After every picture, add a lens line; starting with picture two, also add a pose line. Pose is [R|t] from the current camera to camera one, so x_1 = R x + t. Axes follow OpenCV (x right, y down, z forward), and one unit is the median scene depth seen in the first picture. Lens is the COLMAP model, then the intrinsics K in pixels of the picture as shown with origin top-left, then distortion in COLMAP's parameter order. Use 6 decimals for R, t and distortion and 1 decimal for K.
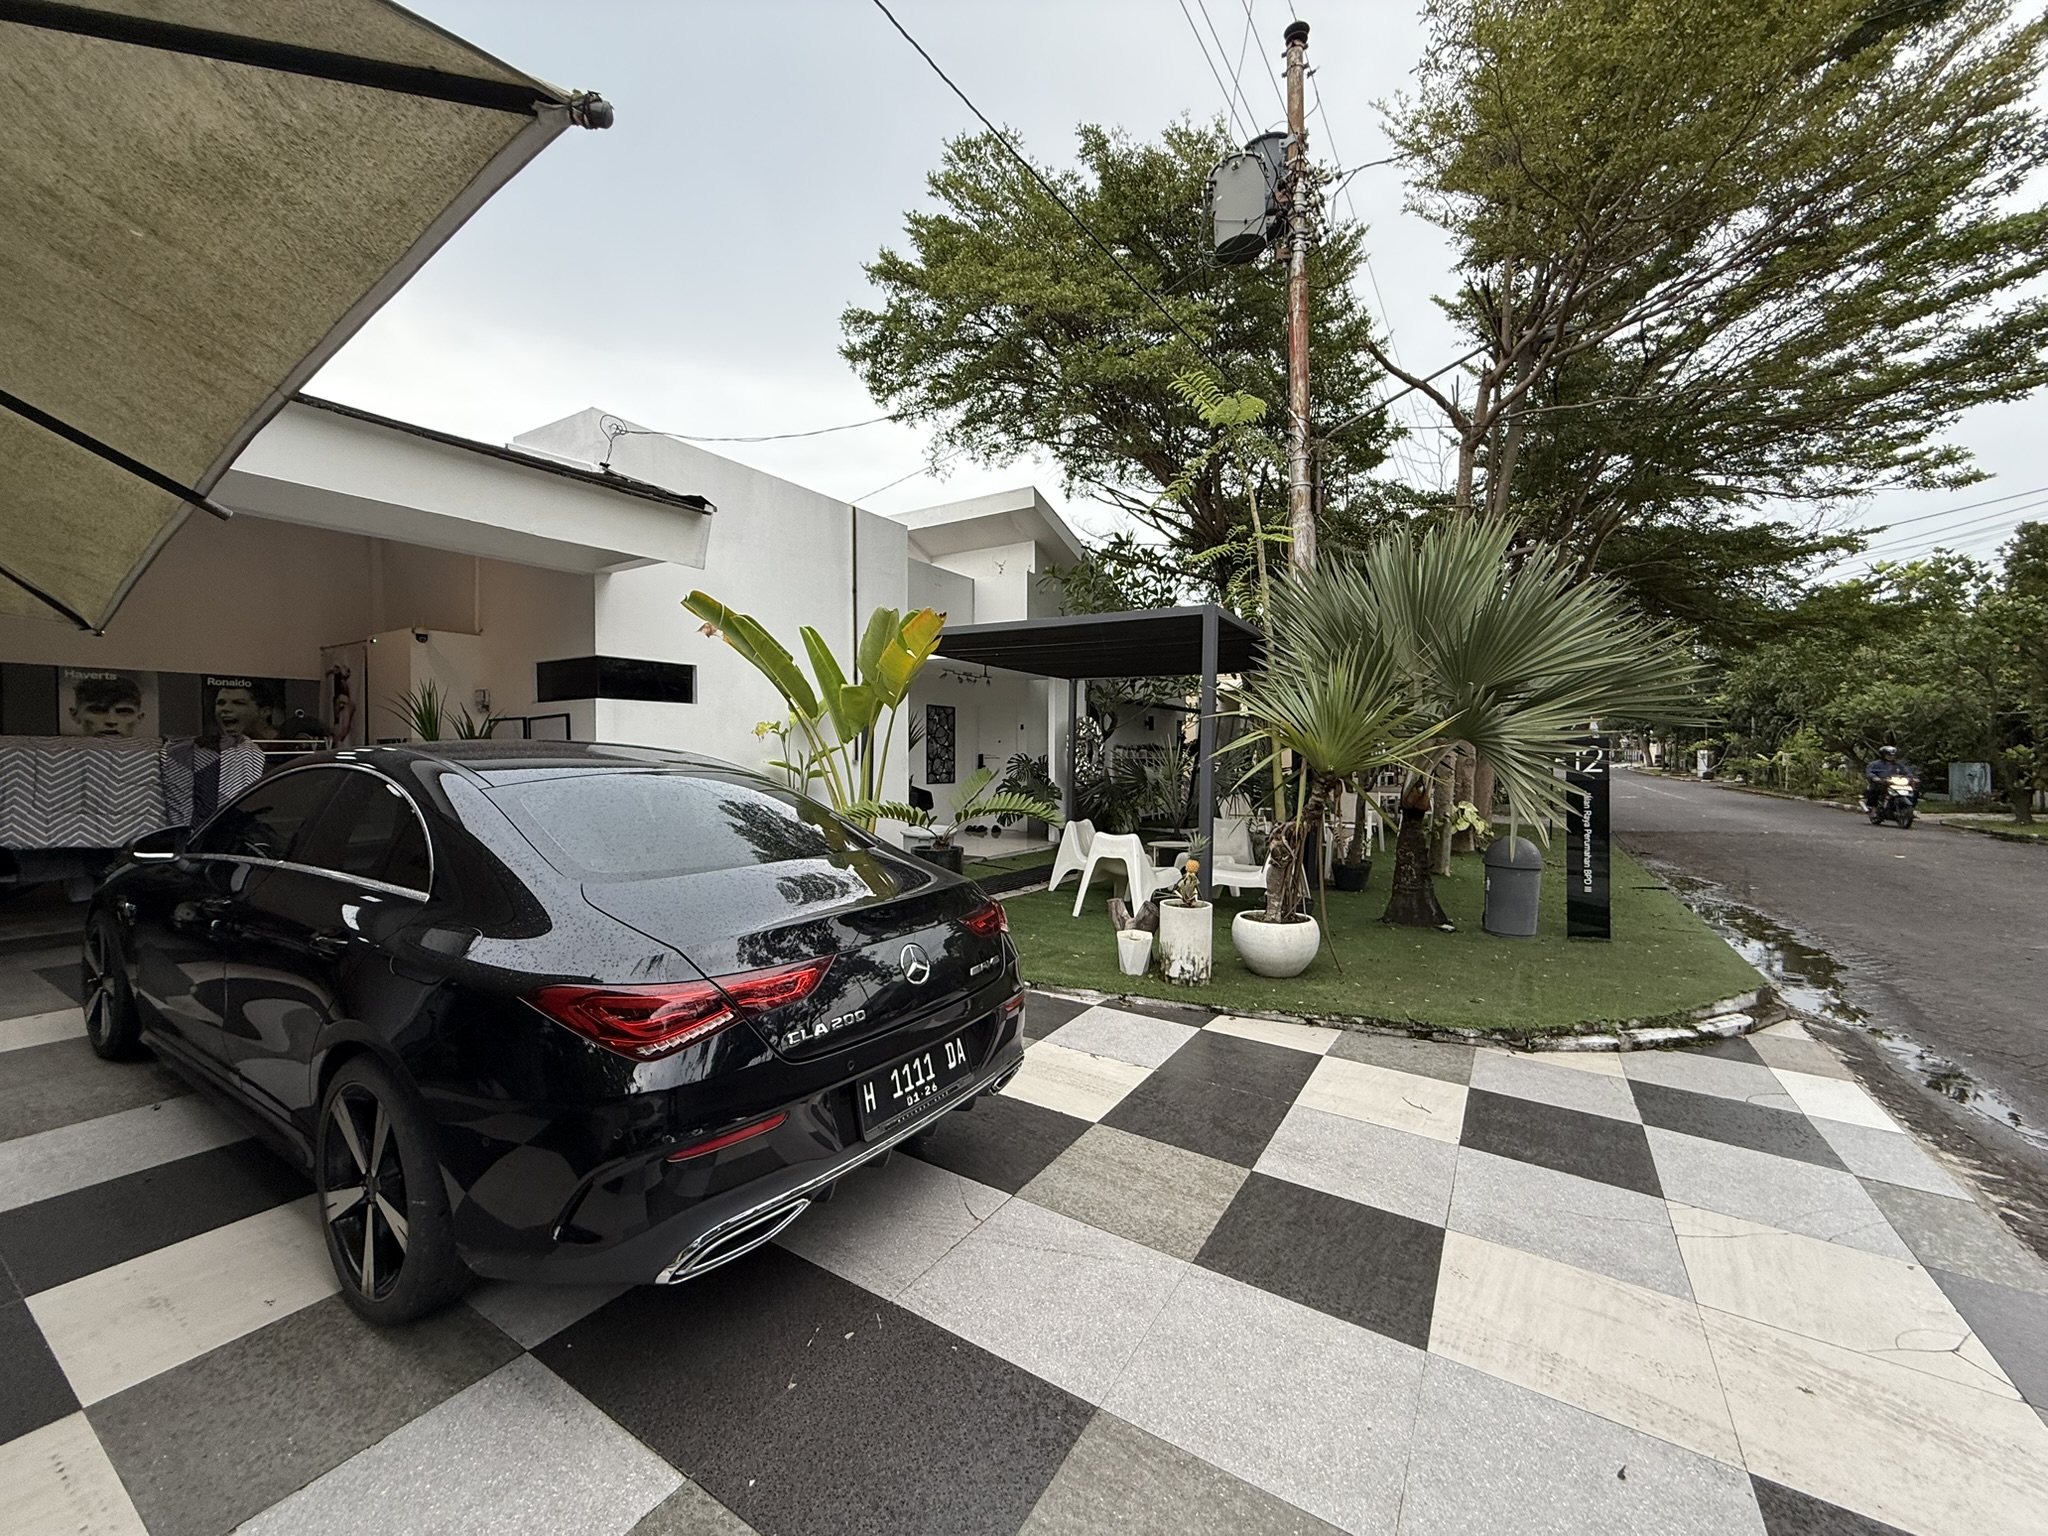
lens RADIAL K [[819.5, 0, 1023.0], [0, 819.5, 768.2], [0, 0, 1]] dist [-0.002178, 0.000397]
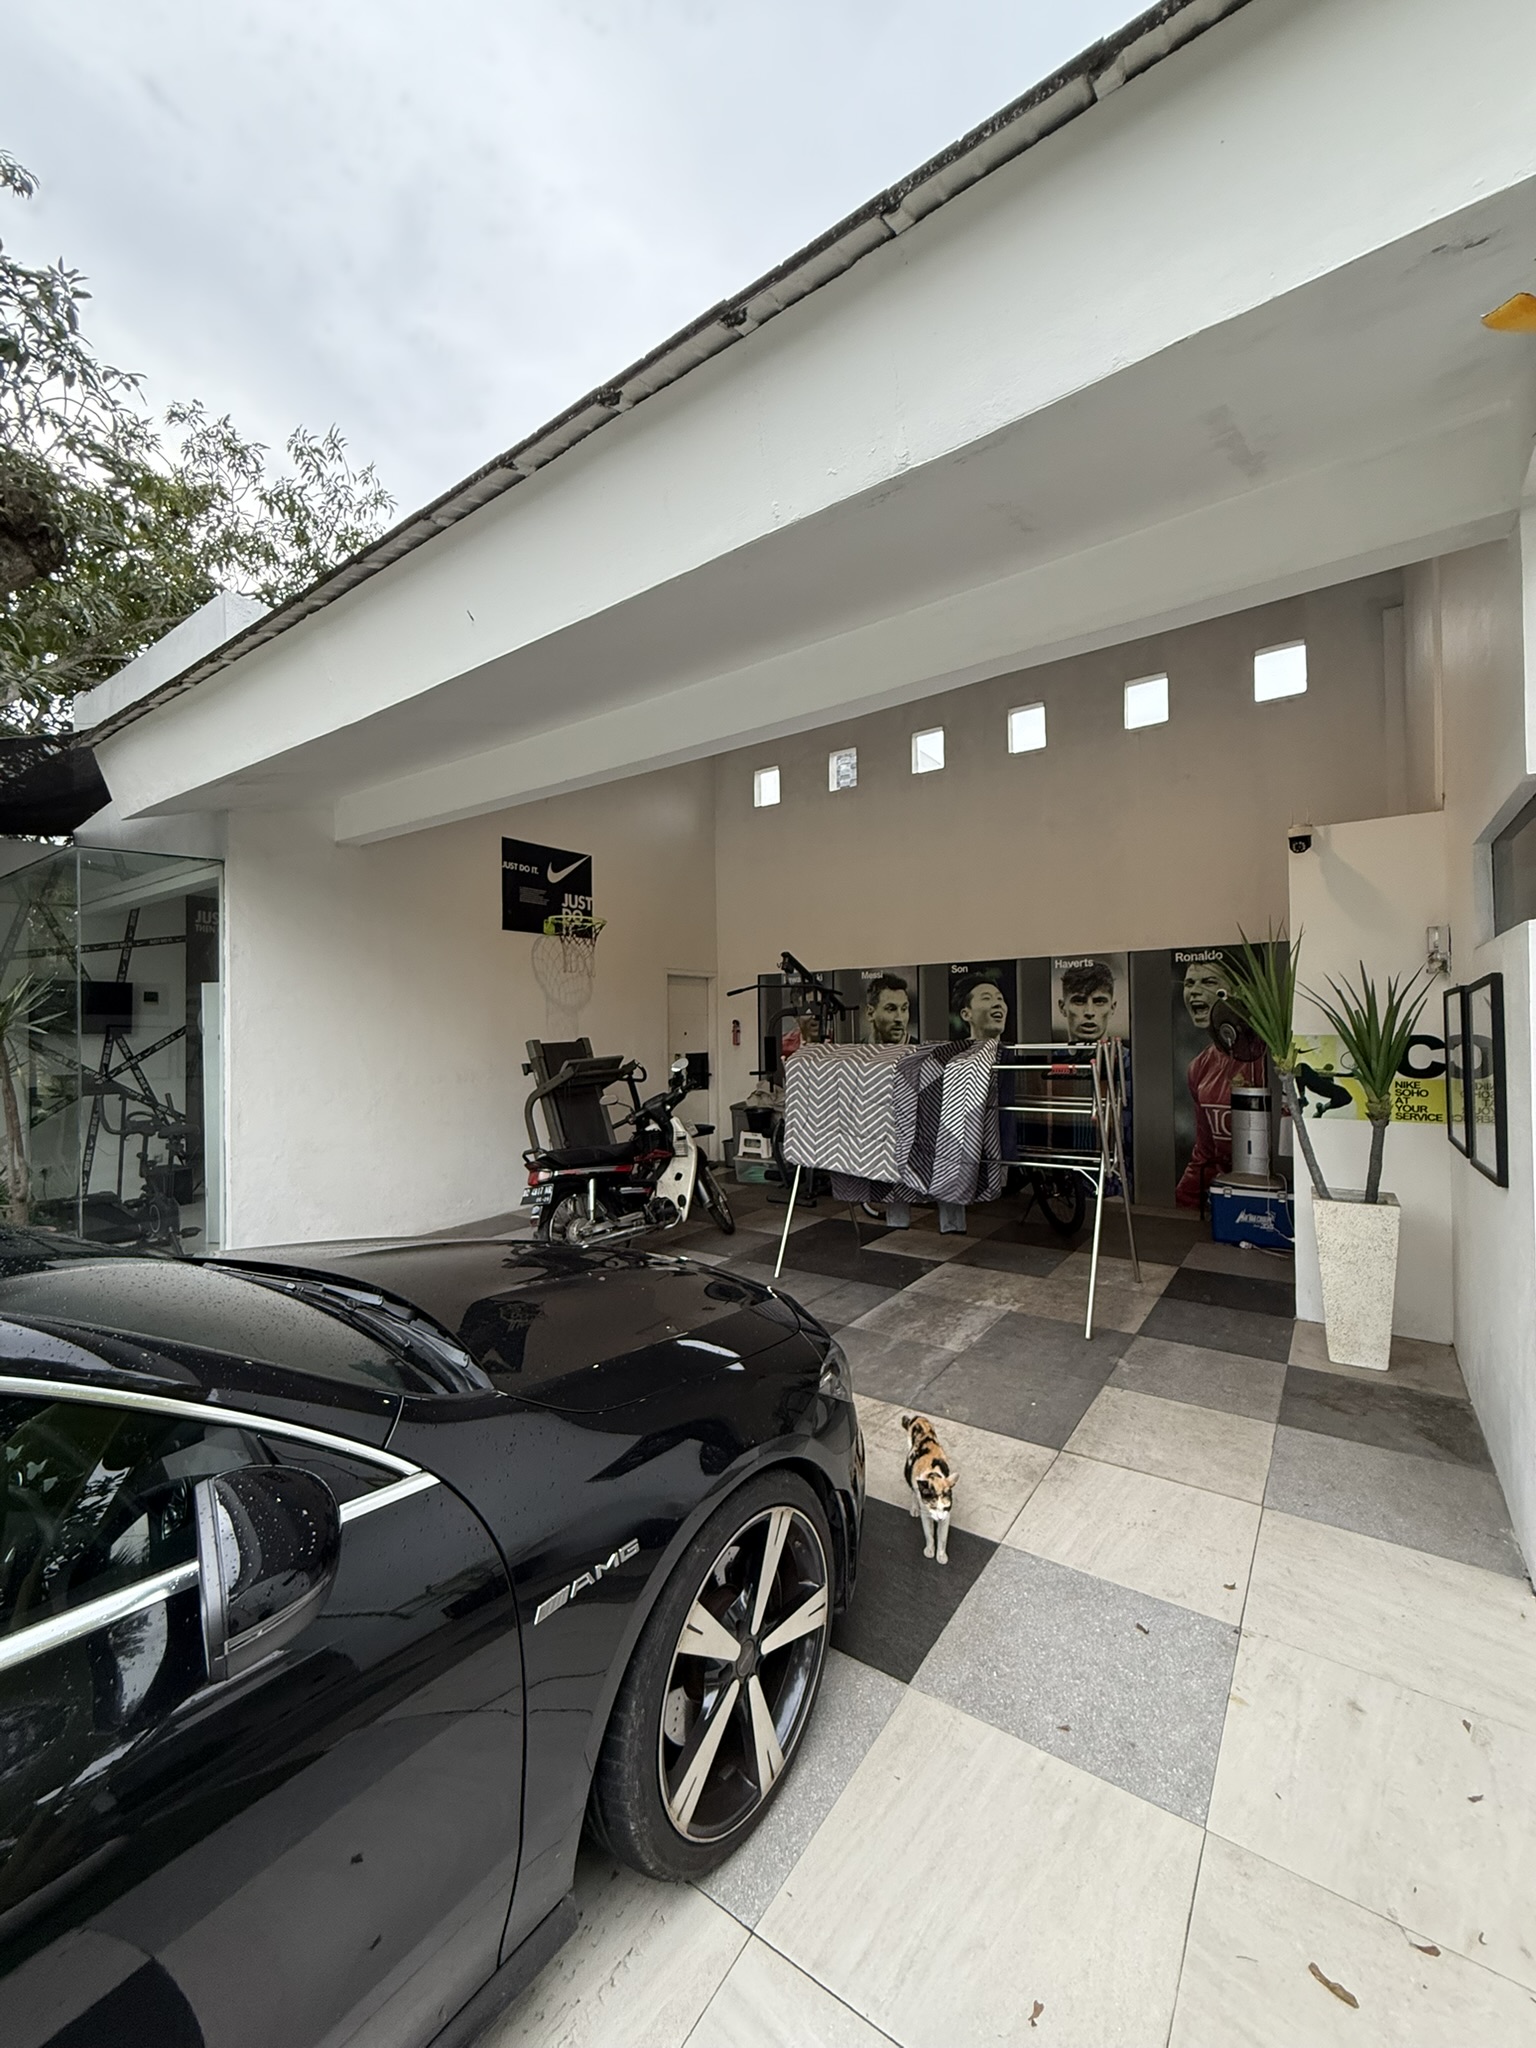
lens RADIAL K [[819.5, 0, 766.1], [0, 819.5, 1022.0], [0, 0, 1]] dist [-0.002178, 0.000397]
pose [[-0.074496, -0.002449, -0.997218, -0.218794], [-0.000631, 0.999997, -0.002408, -0.051165], [0.997221, 0.000450, -0.074497, 0.814806]]
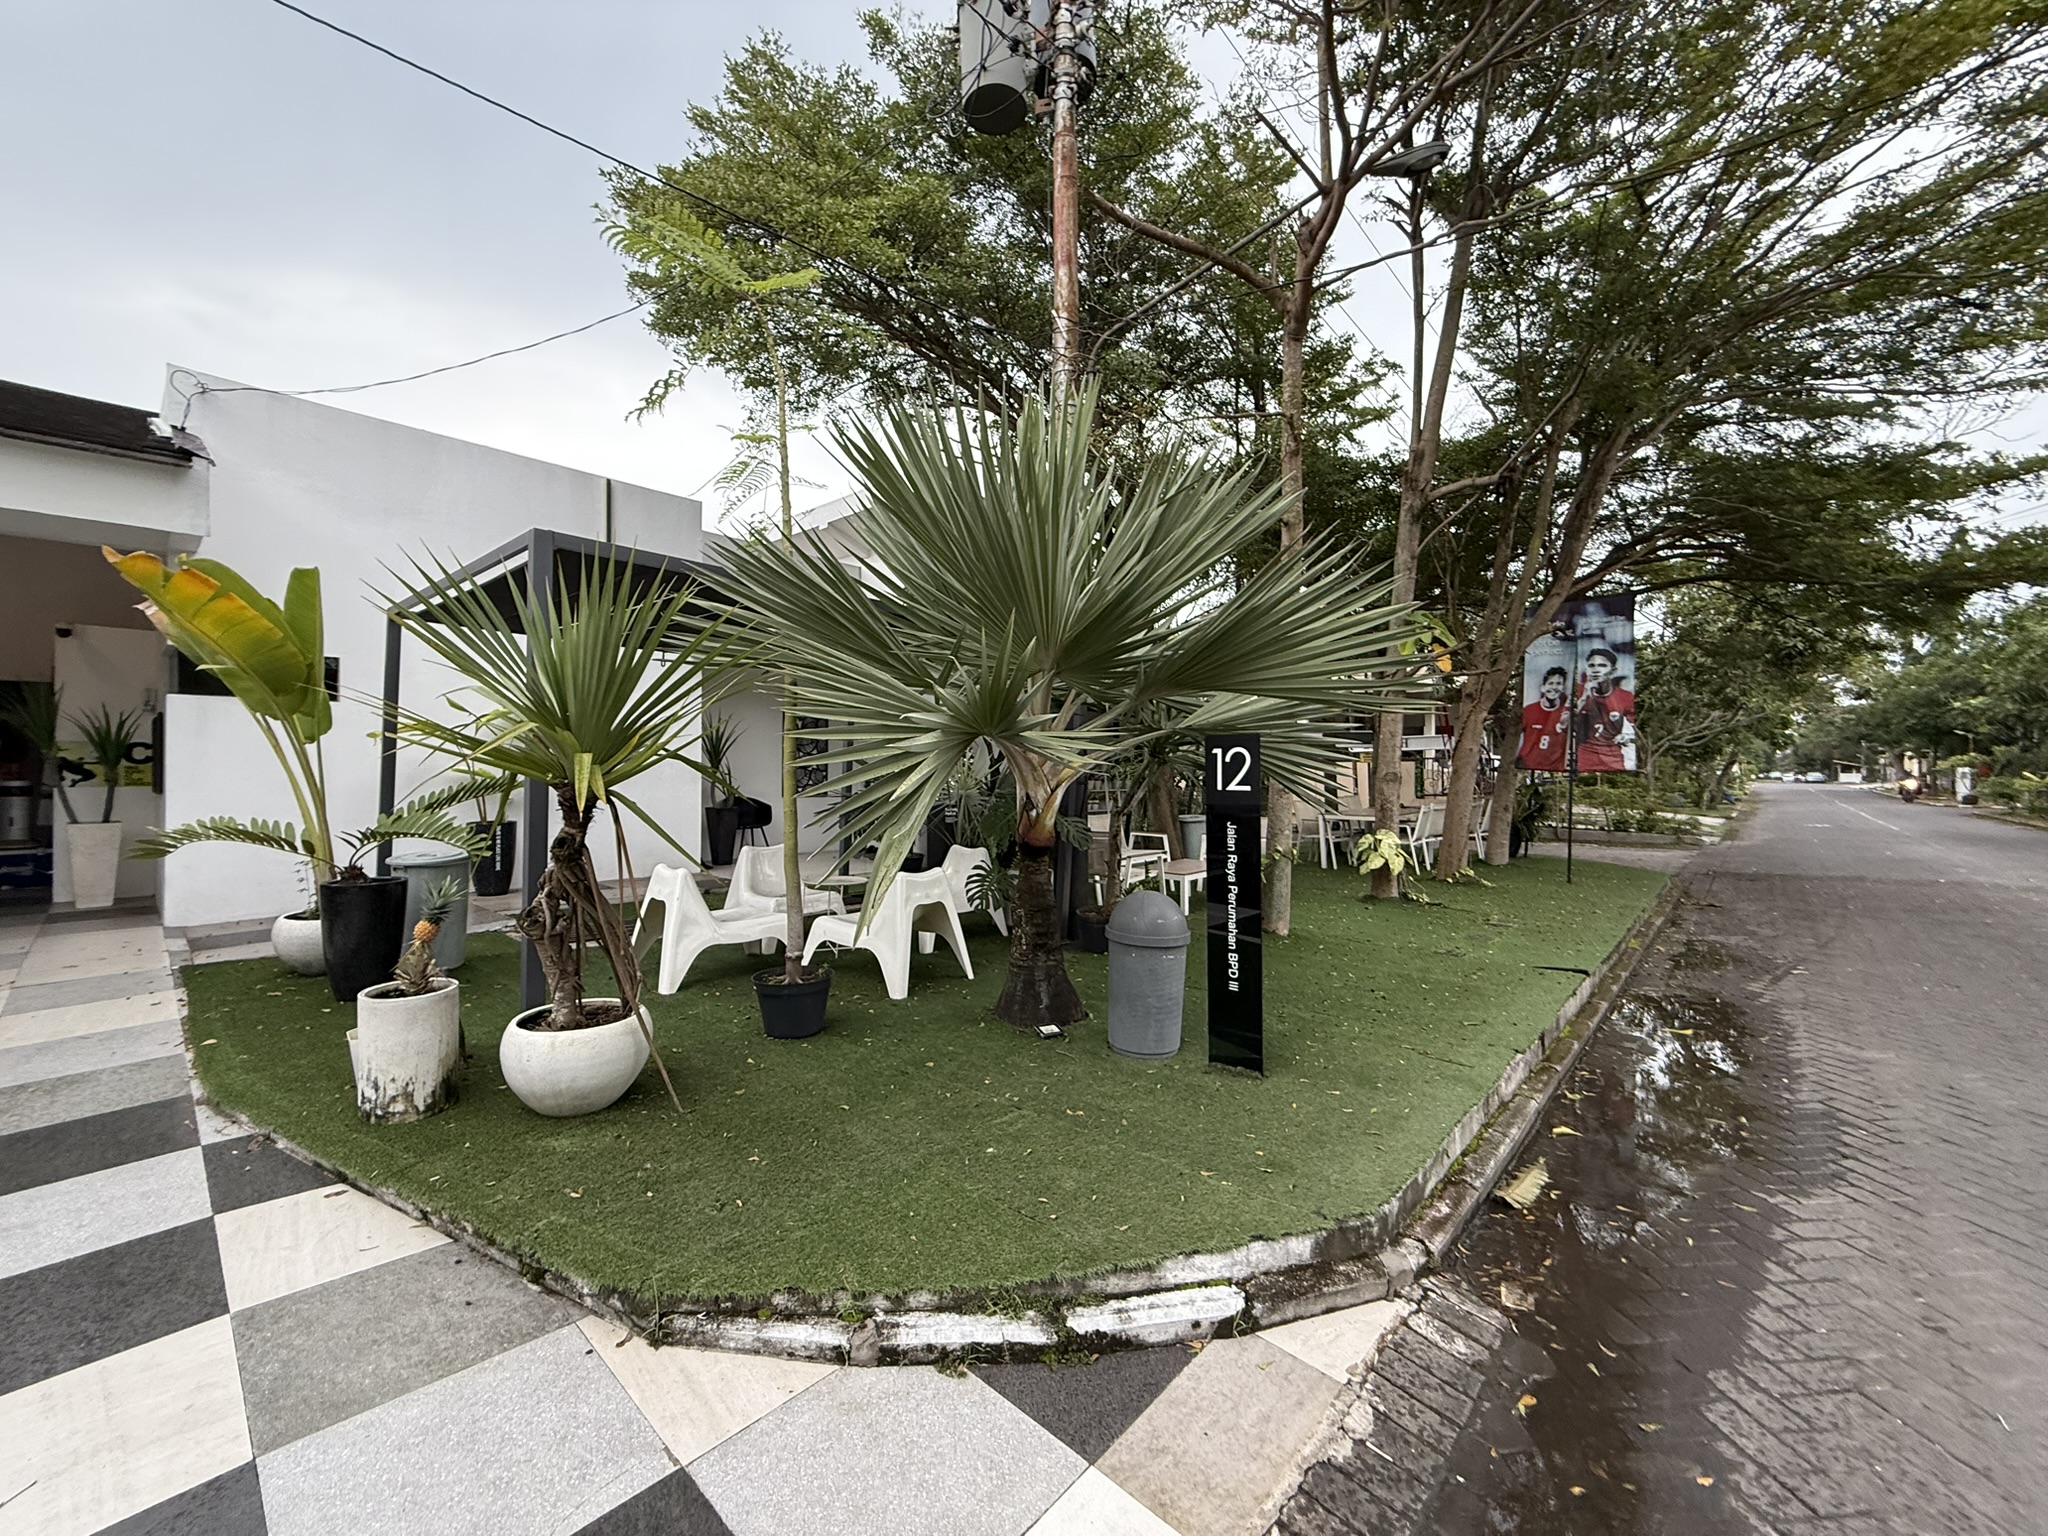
lens RADIAL K [[819.5, 0, 1030.7], [0, 819.5, 768.1], [0, 0, 1]] dist [-0.002178, 0.000397]
pose [[0.982218, 0.005681, -0.187660, 0.601011], [-0.008940, 0.999824, -0.016524, -0.000360], [0.187533, 0.017908, 0.982095, 0.348298]]
